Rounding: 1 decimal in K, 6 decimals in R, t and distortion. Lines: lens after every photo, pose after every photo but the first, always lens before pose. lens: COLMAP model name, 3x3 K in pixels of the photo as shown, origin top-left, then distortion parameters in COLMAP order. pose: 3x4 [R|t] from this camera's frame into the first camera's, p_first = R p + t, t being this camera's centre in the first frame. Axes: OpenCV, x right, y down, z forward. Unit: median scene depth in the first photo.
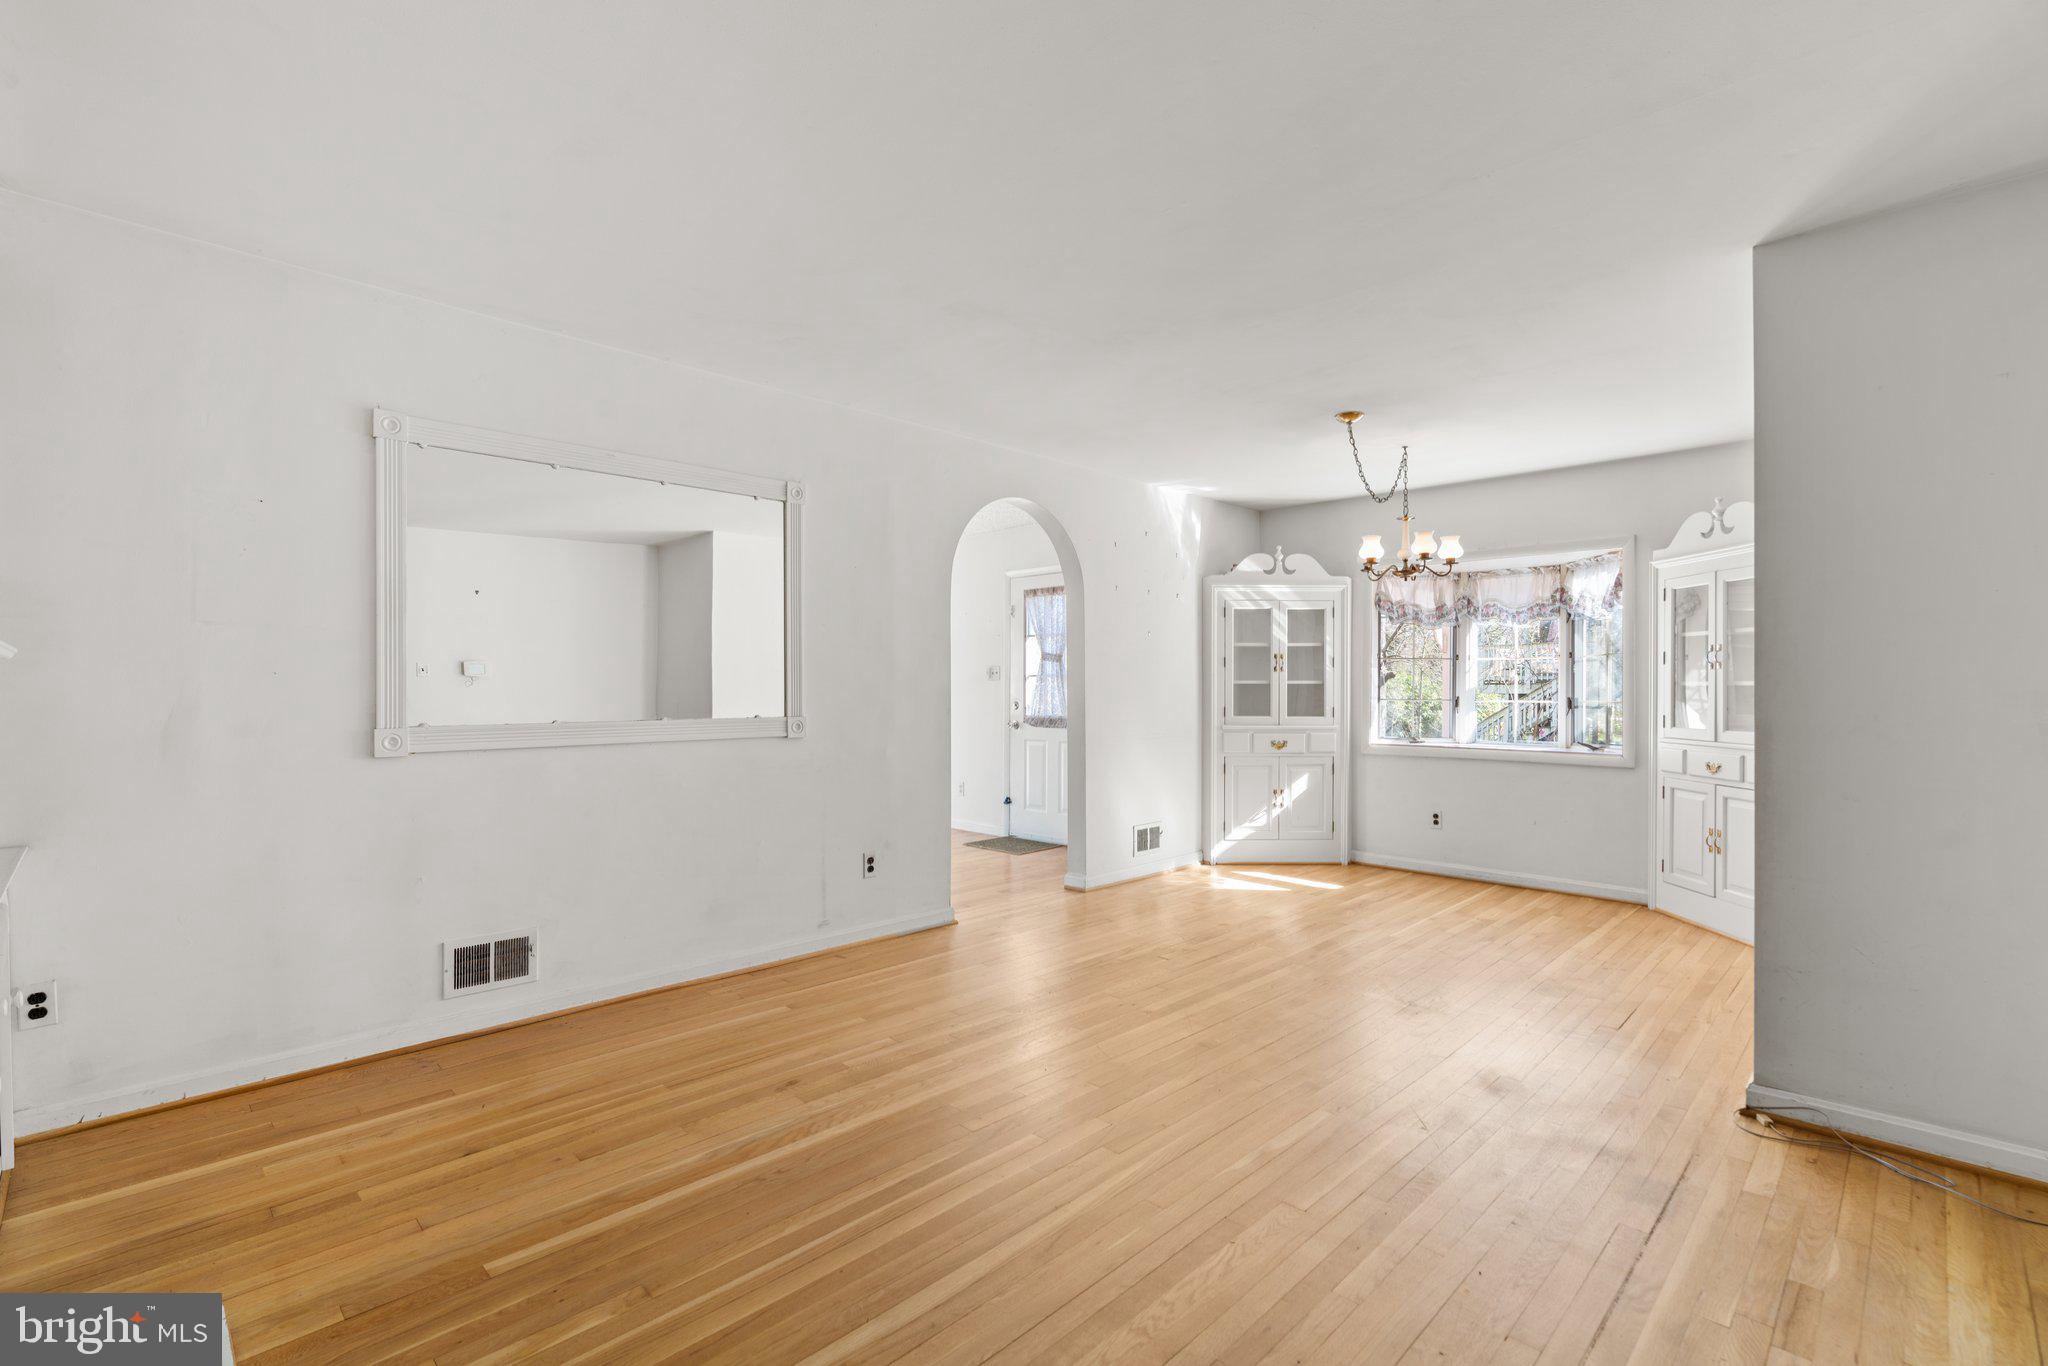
lens RADIAL K [[924.9, 0, 1025.0], [0, 924.9, 682.4], [0, 0, 1]] dist [-0.013080, 0.006170]
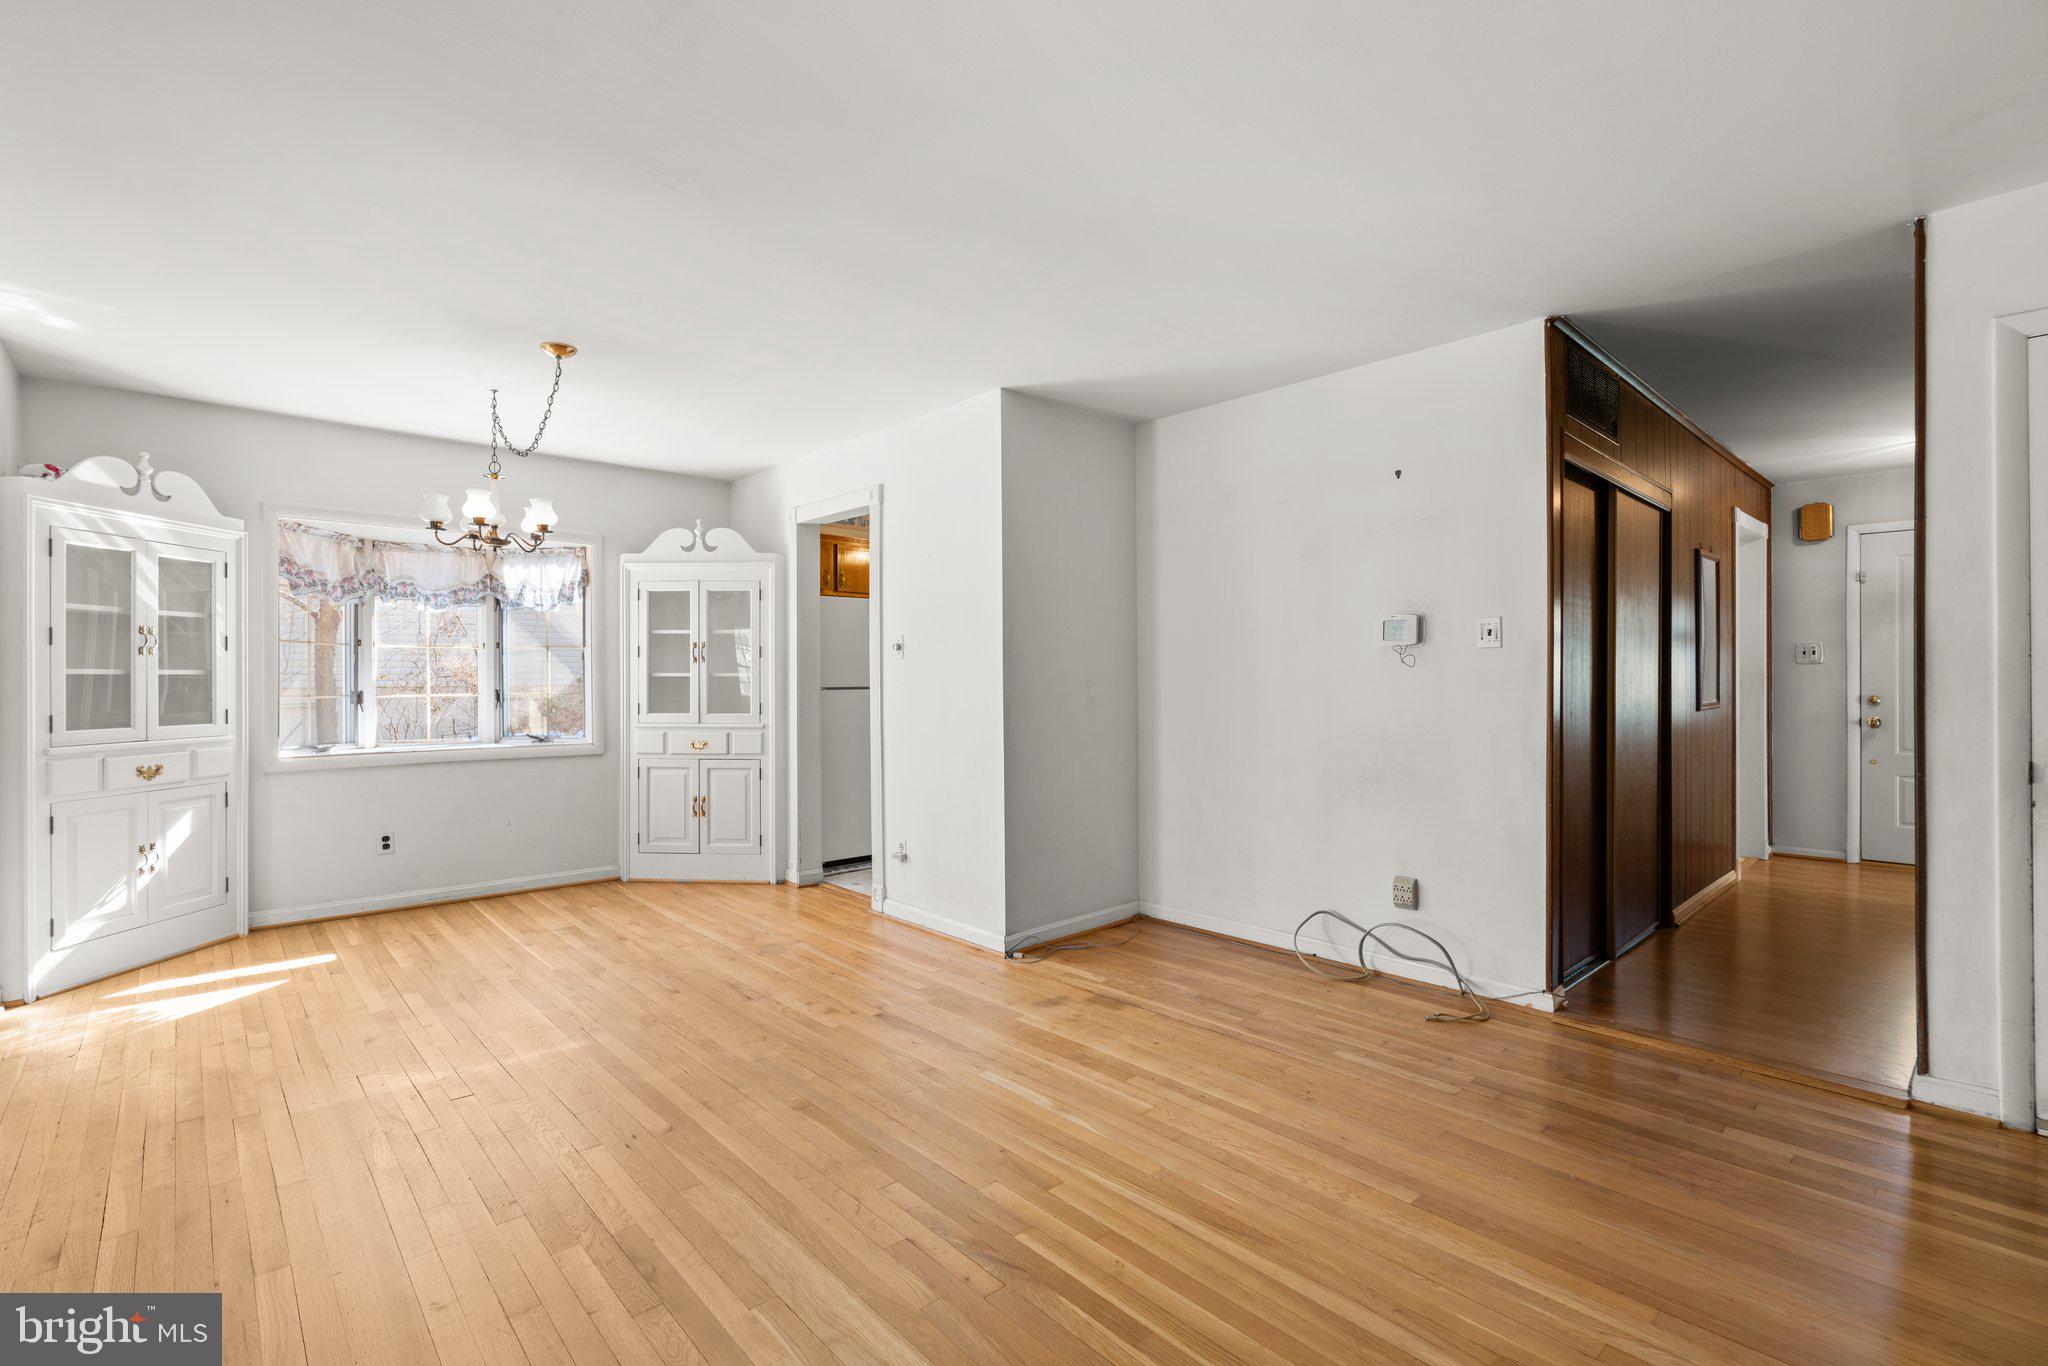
lens RADIAL K [[924.9, 0, 1021.2], [0, 924.9, 680.9], [0, 0, 1]] dist [-0.013080, 0.006170]
pose [[0.049578, -0.004286, 0.998761, -0.412134], [-0.001352, 0.999990, 0.004358, 0.003104], [-0.998769, -0.001566, 0.049572, 0.501080]]
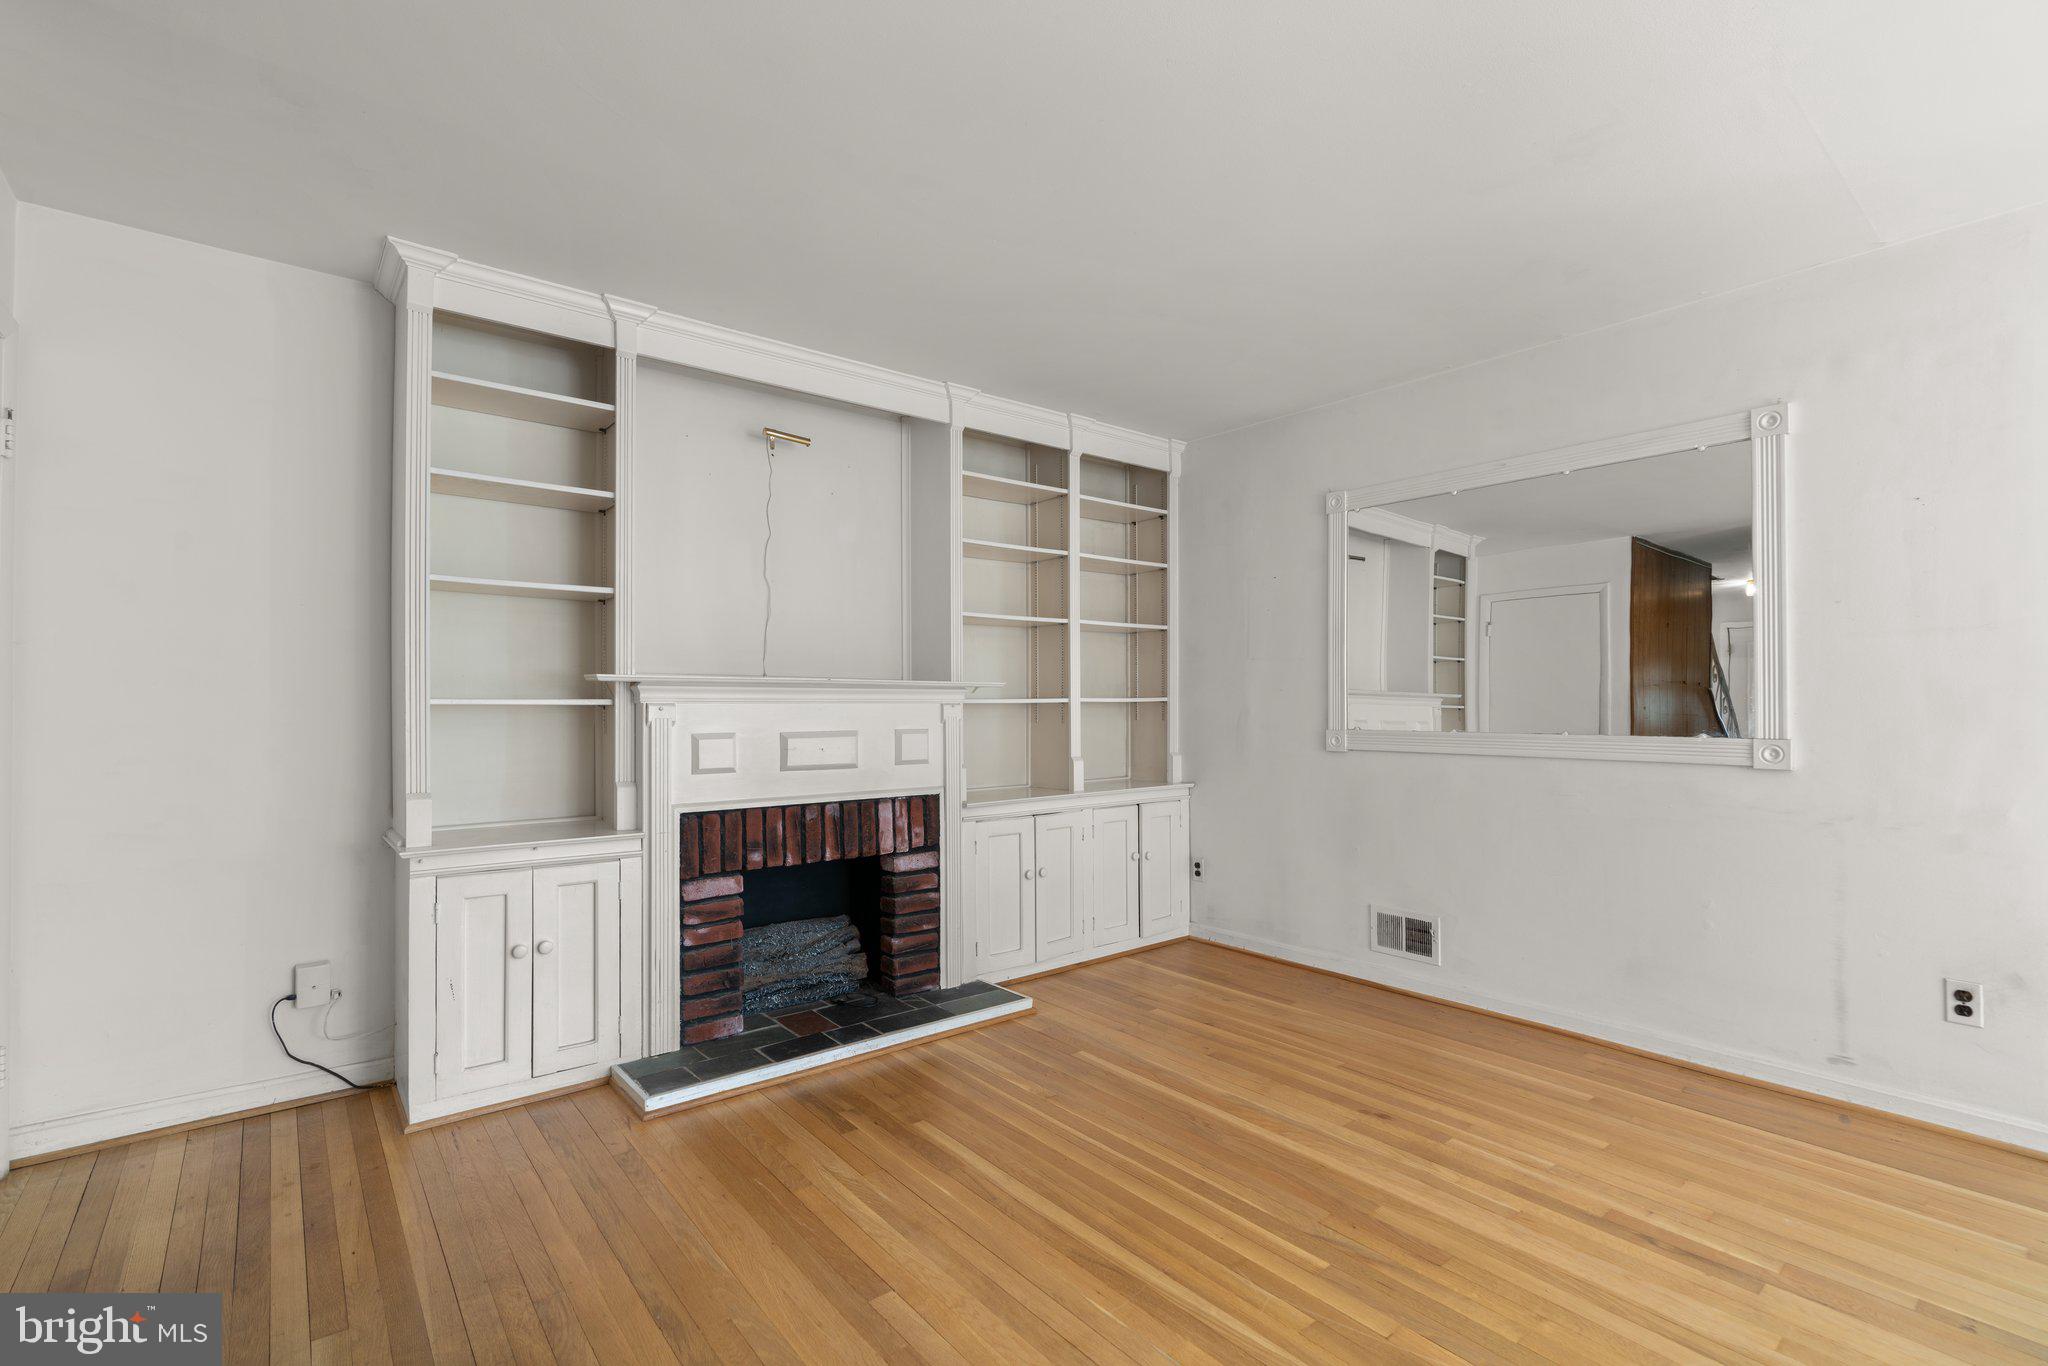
lens RADIAL K [[924.9, 0, 1024.3], [0, 924.9, 692.6], [0, 0, 1]] dist [-0.013080, 0.006170]
pose [[-0.105886, -0.010455, -0.994323, 0.429880], [0.003629, 0.999934, -0.010901, 0.005456], [0.994372, -0.004762, -0.105841, 0.433516]]
